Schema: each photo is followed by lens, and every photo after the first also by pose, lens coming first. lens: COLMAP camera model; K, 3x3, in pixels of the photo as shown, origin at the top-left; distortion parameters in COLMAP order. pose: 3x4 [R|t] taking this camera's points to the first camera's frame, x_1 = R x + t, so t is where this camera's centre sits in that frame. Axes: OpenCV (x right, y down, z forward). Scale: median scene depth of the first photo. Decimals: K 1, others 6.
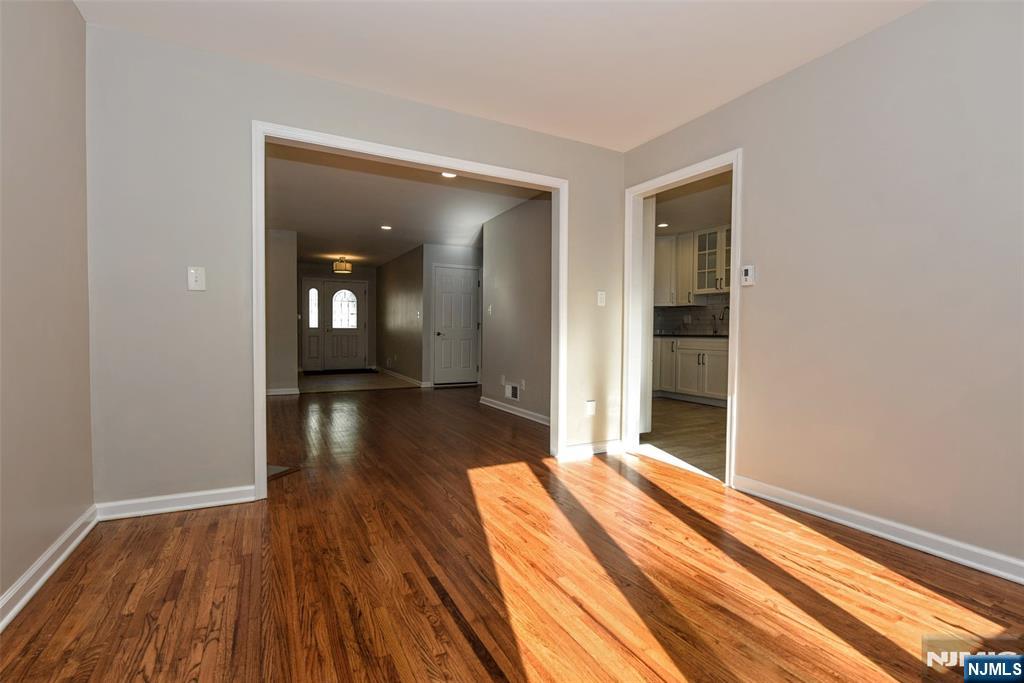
lens RADIAL K [[481.7, 0, 512.0], [0, 481.7, 341.5], [0, 0, 1]] dist [-0.000170, -0.000231]
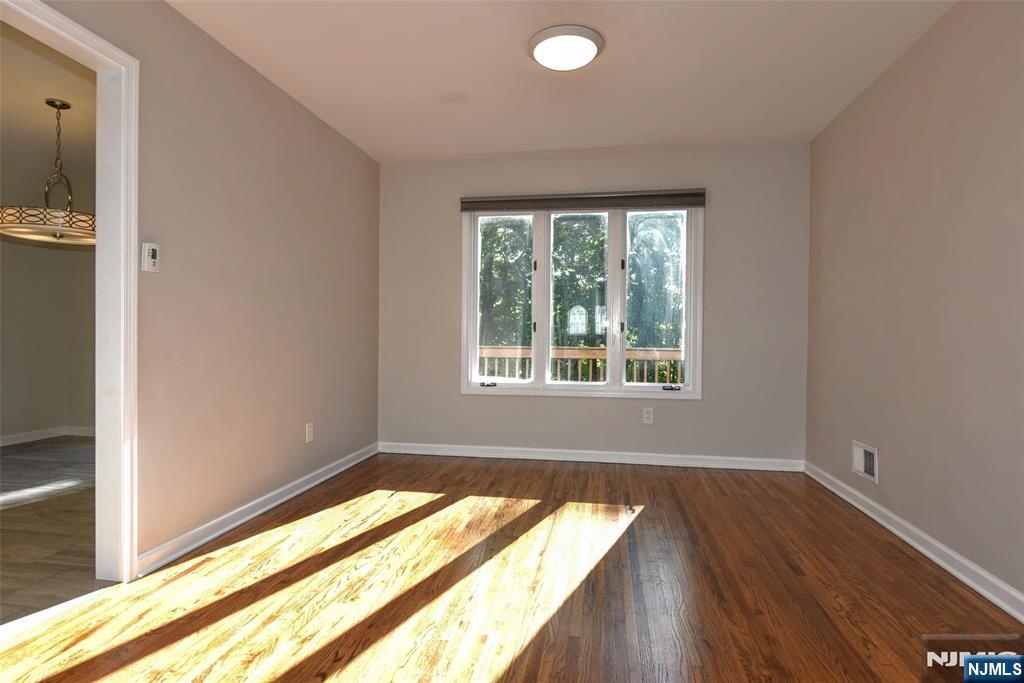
lens RADIAL K [[560.4, 0, 512.0], [0, 560.4, 341.5], [0, 0, 1]] dist [-0.000327, -0.000439]
pose [[-0.801514, -0.022453, 0.597554, -0.584832], [-0.002114, 0.999395, 0.034716, -0.066087], [-0.597972, 0.026562, -0.801077, 1.918288]]
